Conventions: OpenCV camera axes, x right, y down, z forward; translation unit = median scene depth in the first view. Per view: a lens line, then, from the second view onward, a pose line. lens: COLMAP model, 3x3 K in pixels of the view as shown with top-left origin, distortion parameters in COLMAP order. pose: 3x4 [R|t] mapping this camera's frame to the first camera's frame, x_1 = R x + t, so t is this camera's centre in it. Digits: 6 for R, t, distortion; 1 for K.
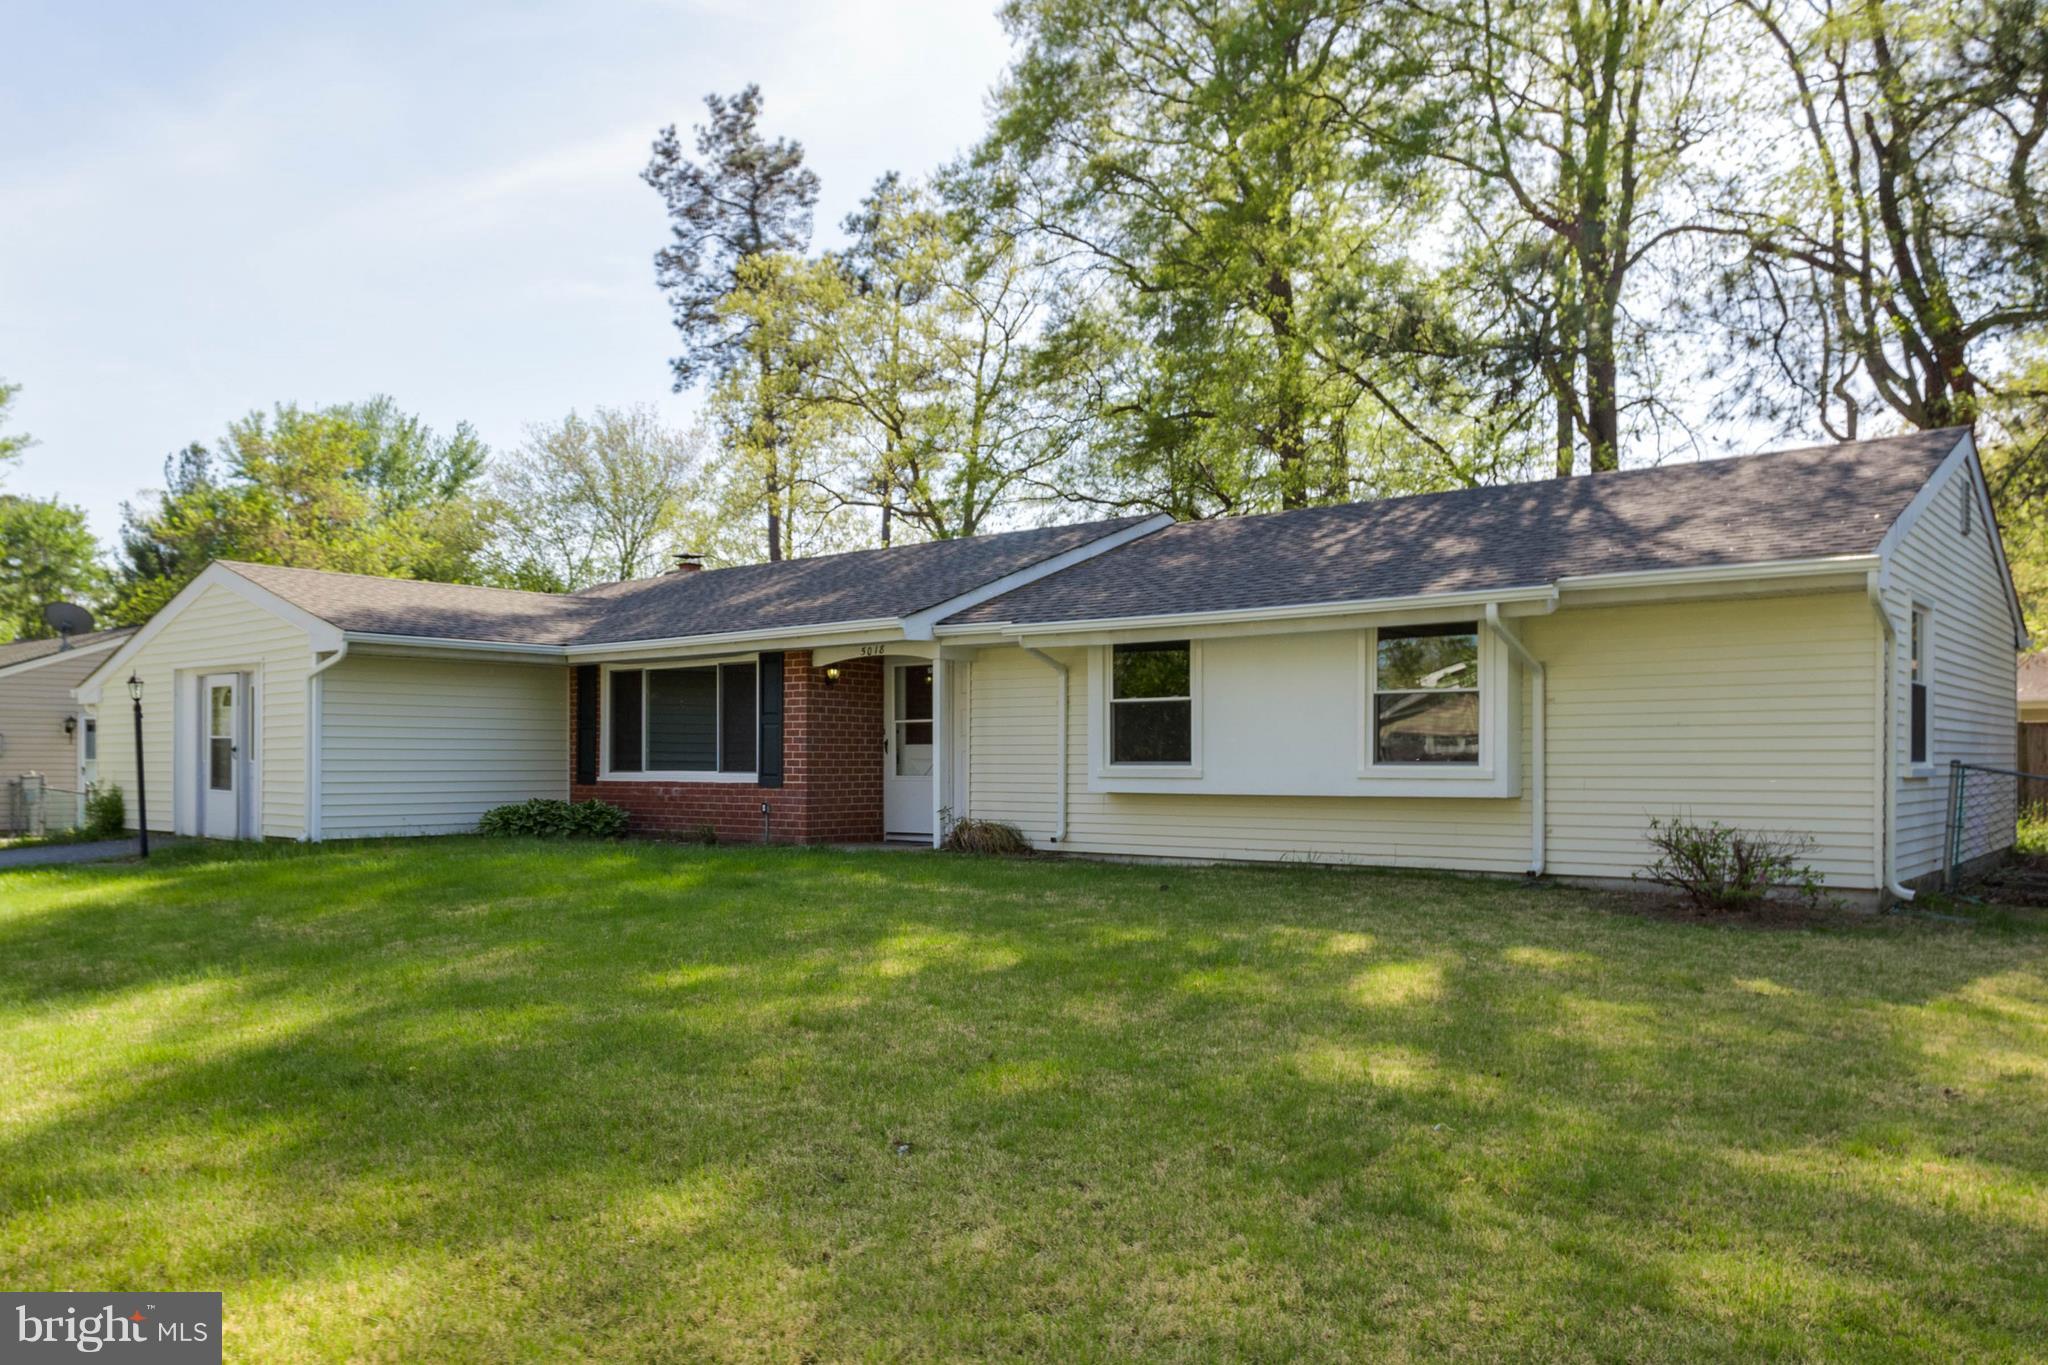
lens RADIAL K [[1247.1, 0, 1090.0], [0, 1247.1, 686.7], [0, 0, 1]] dist [0.001086, 0.000602]
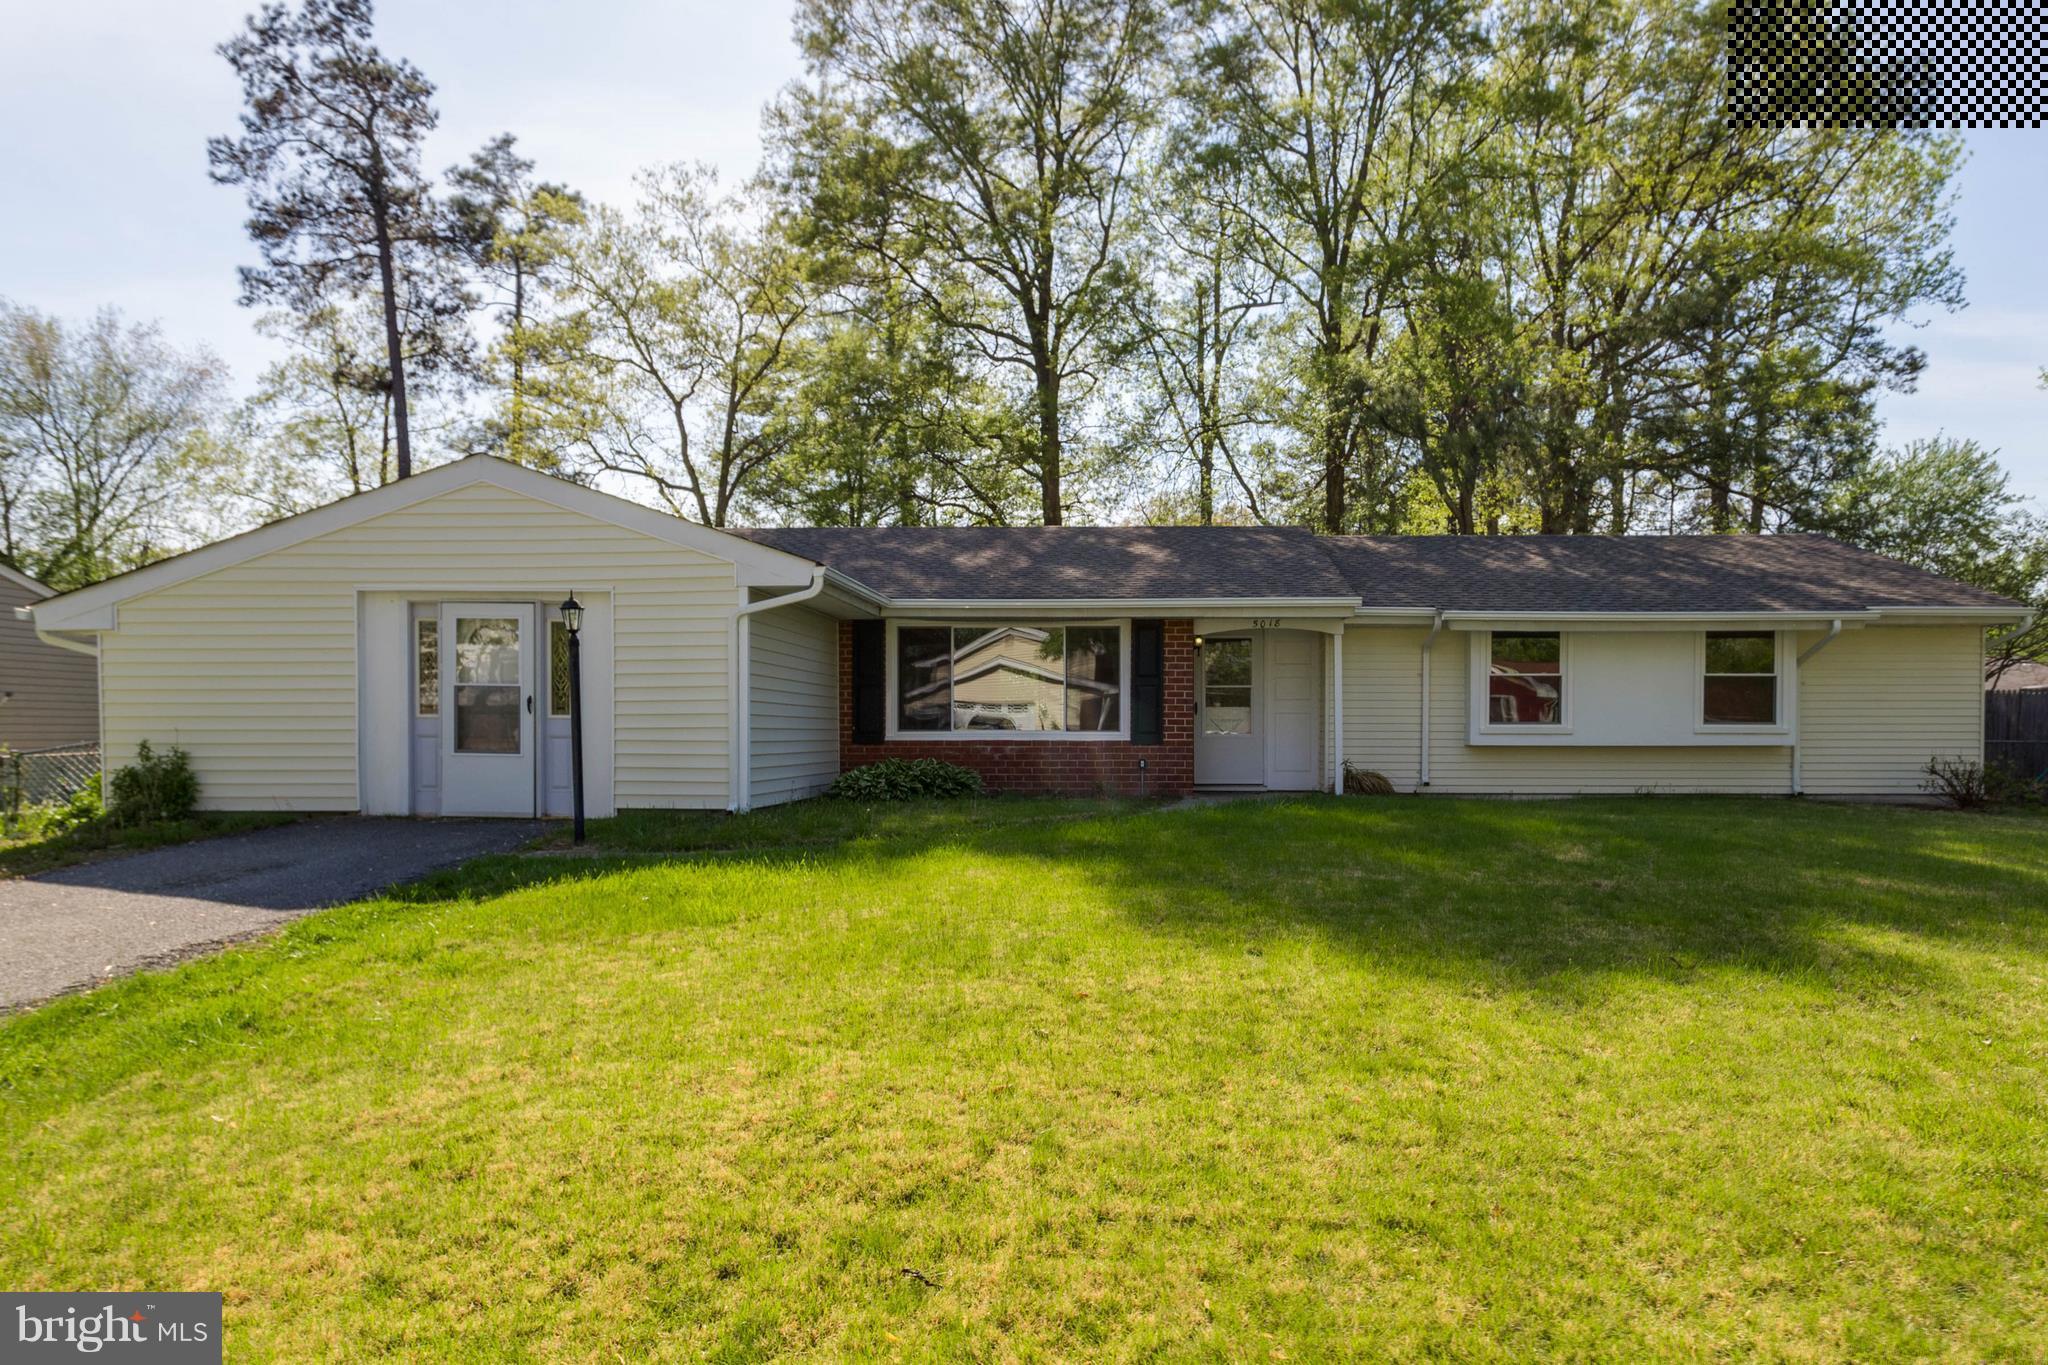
lens RADIAL K [[1004.1, 0, 1012.7], [0, 1004.1, 675.3], [0, 0, 1]] dist [0.003459, 0.000665]
pose [[0.835765, 0.032158, 0.548145, -0.825021], [-0.034386, 0.999389, -0.006201, 0.030270], [-0.548009, -0.013666, 0.836361, 0.338533]]
